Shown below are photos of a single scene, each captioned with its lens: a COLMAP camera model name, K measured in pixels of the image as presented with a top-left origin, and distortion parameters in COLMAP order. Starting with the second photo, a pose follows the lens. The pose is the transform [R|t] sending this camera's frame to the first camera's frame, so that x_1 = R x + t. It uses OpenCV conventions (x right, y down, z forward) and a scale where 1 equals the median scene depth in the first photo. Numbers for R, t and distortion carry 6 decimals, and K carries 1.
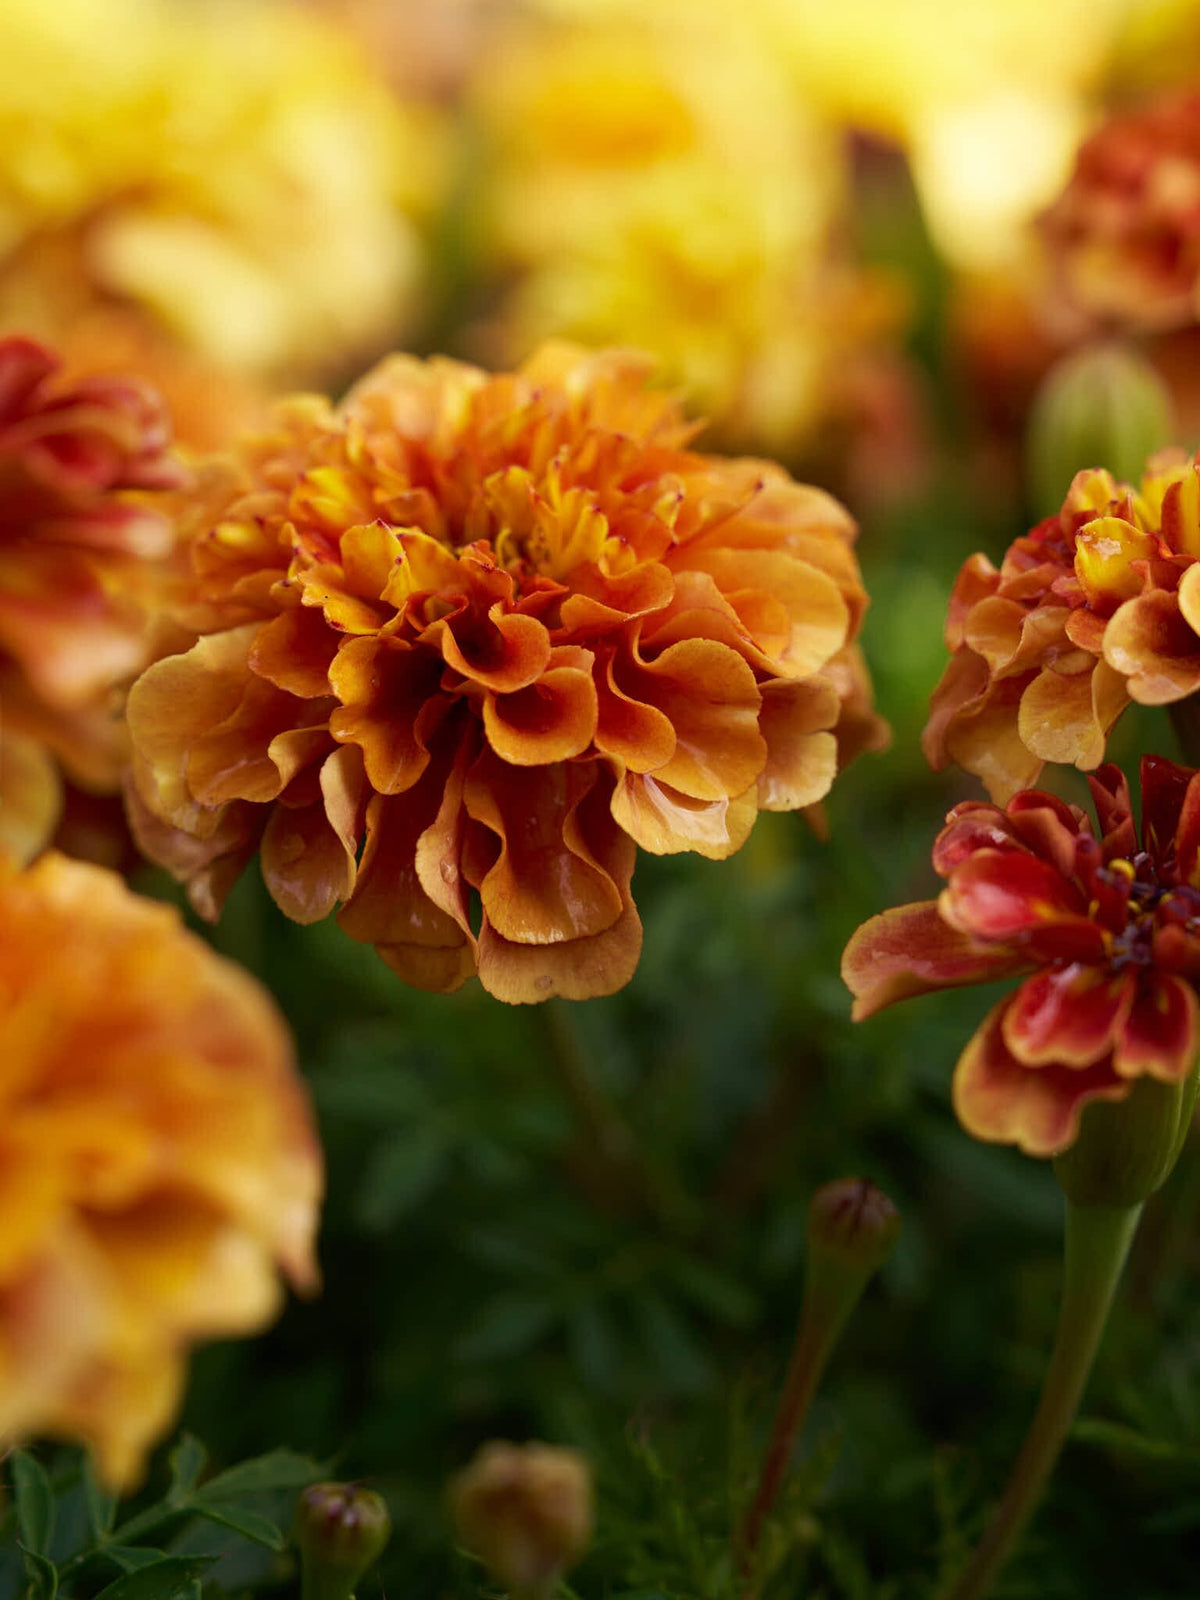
lens RADIAL K [[3748.8, 0, 610.4], [0, 3748.8, 688.2], [0, 0, 1]] dist [-0.021029, 0.000000]
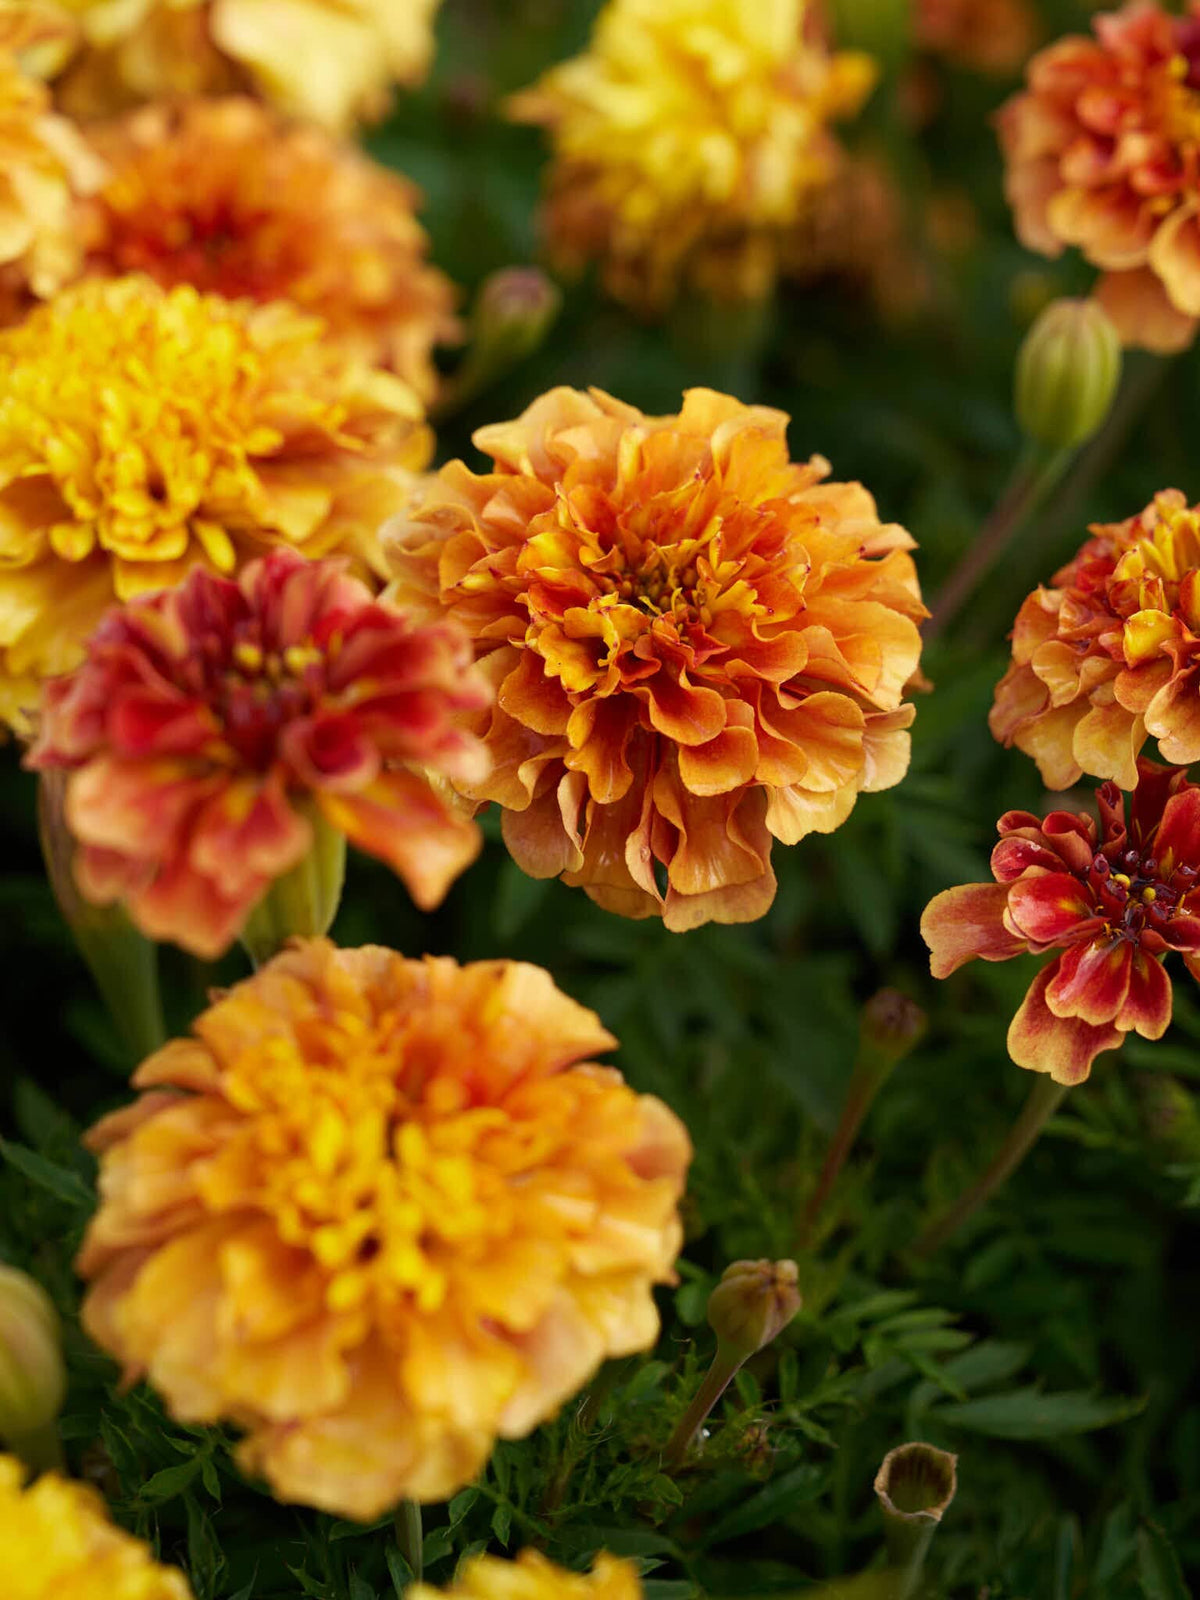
lens RADIAL K [[3748.8, 0, 587.4], [0, 3748.8, 822.3], [0, 0, 1]] dist [-0.021029, 0.000000]
pose [[0.995184, -0.012289, 0.097247, -0.200616], [-0.023370, 0.933752, 0.357158, -0.462985], [-0.095194, -0.357711, 0.928968, -0.304700]]
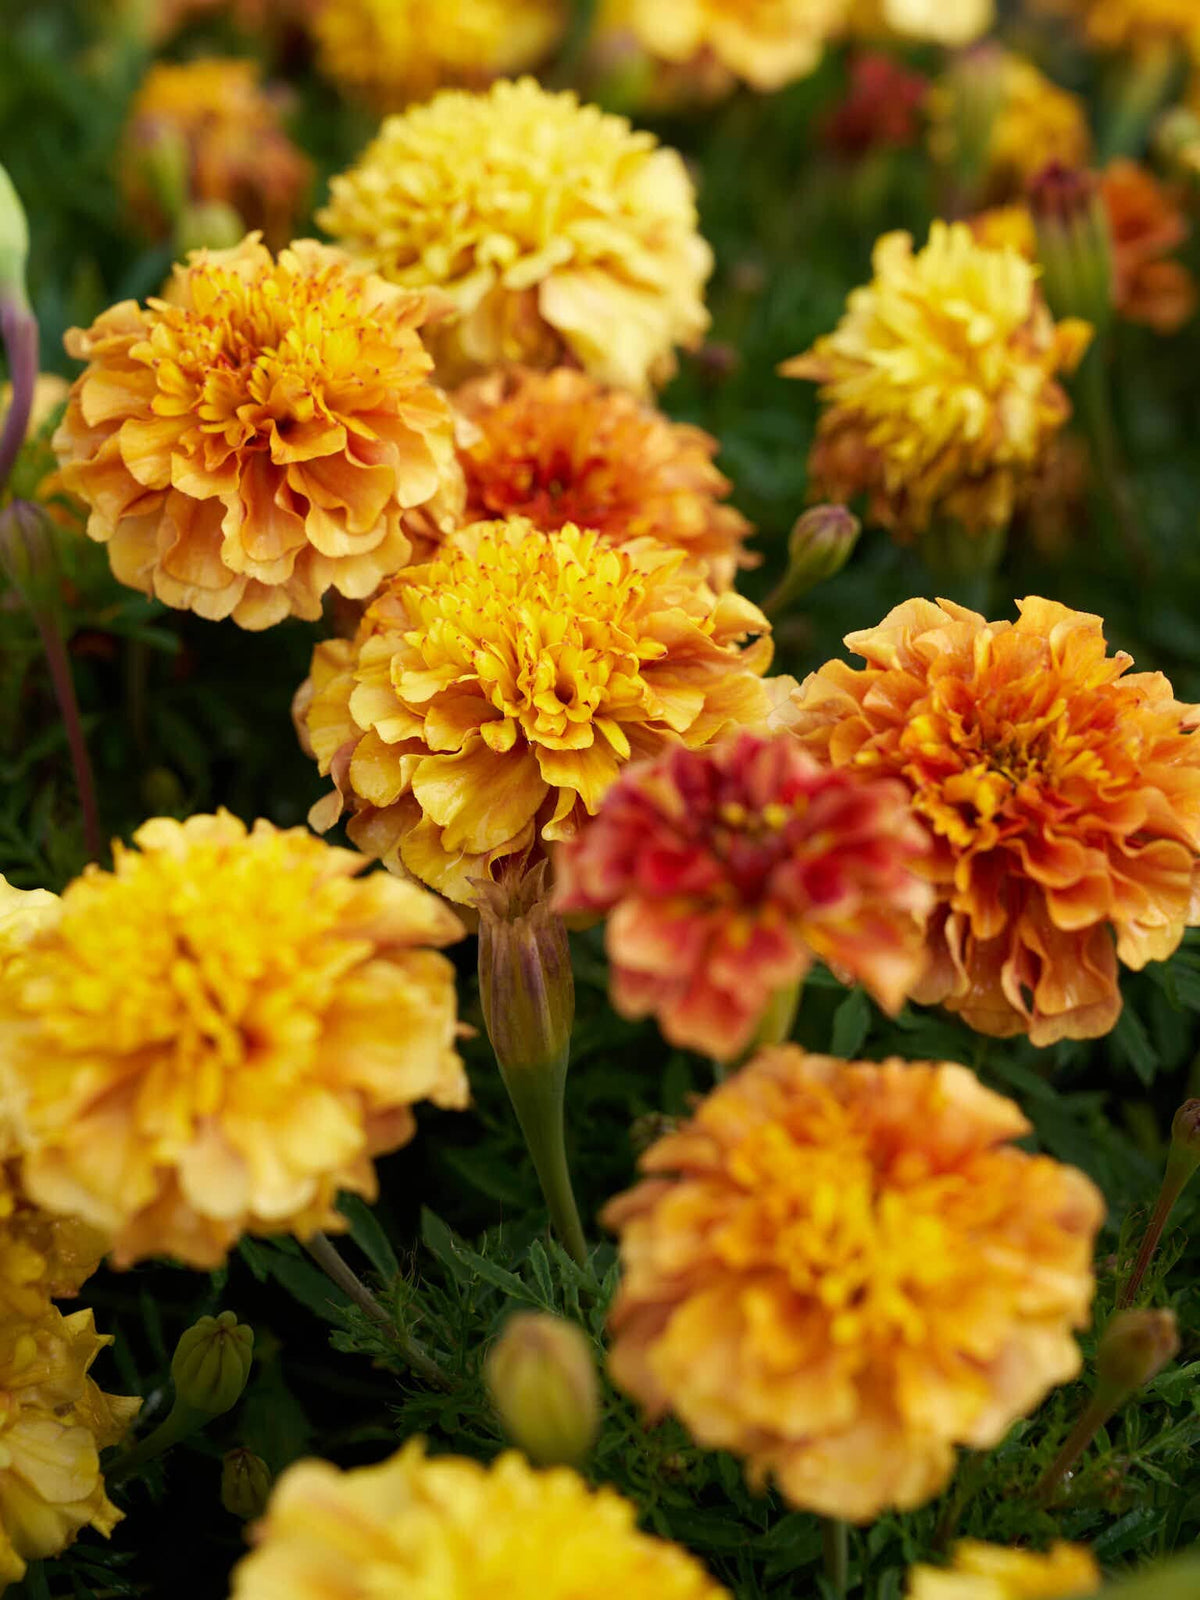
lens RADIAL K [[3748.8, 0, 582.1], [0, 3748.8, 768.4], [0, 0, 1]] dist [-0.021029, 0.000000]
pose [[0.991772, -0.029109, 0.124661, -0.442658], [-0.006830, 0.960384, 0.278597, -0.510013], [-0.127832, -0.277156, 0.952283, -0.558063]]
